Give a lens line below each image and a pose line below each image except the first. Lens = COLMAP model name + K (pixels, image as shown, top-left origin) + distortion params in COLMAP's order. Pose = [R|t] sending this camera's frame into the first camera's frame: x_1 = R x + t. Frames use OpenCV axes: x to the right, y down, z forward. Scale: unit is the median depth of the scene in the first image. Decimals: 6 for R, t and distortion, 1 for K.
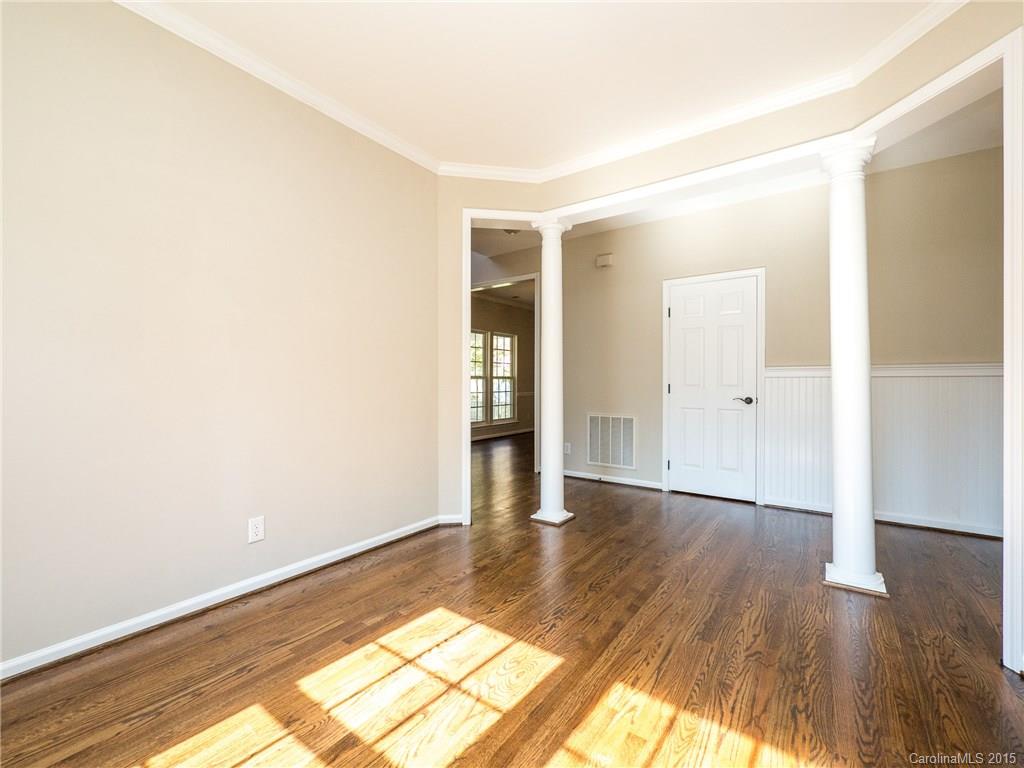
lens RADIAL K [[439.8, 0, 507.7], [0, 439.8, 383.3], [0, 0, 1]] dist [-0.001869, -0.000055]
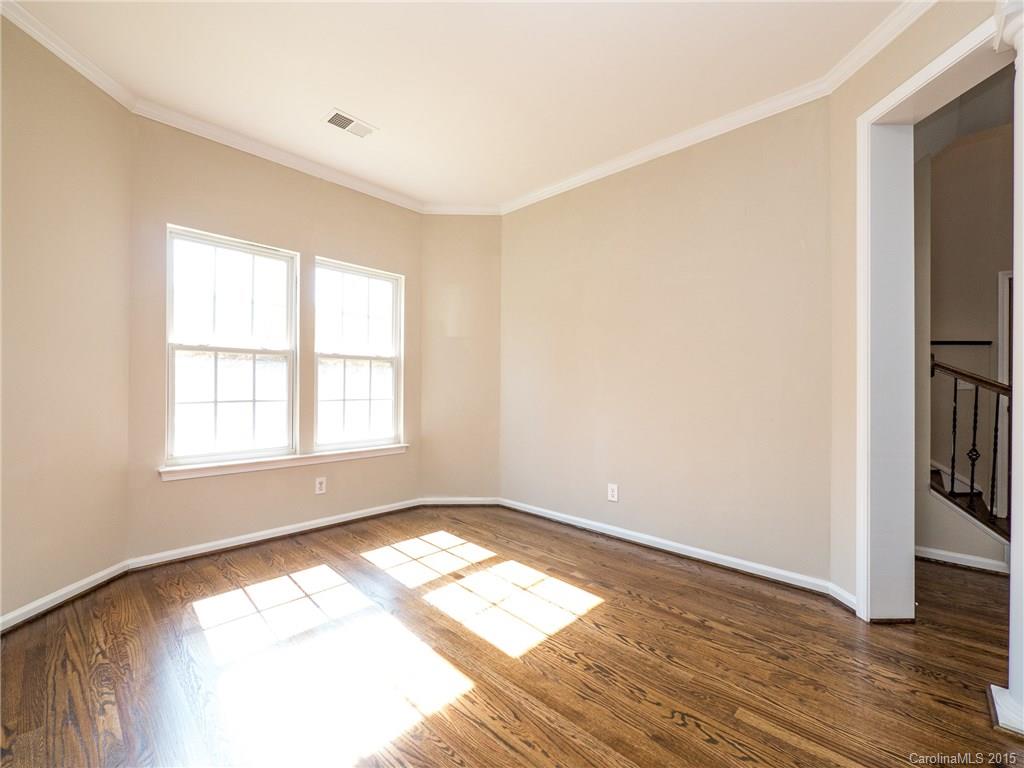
lens RADIAL K [[439.8, 0, 507.7], [0, 439.8, 383.3], [0, 0, 1]] dist [-0.001869, -0.000055]
pose [[-0.148533, -0.014397, -0.988803, 0.965327], [-0.005884, 0.999889, -0.013674, -0.000191], [0.988890, 0.003787, -0.148601, 0.952376]]
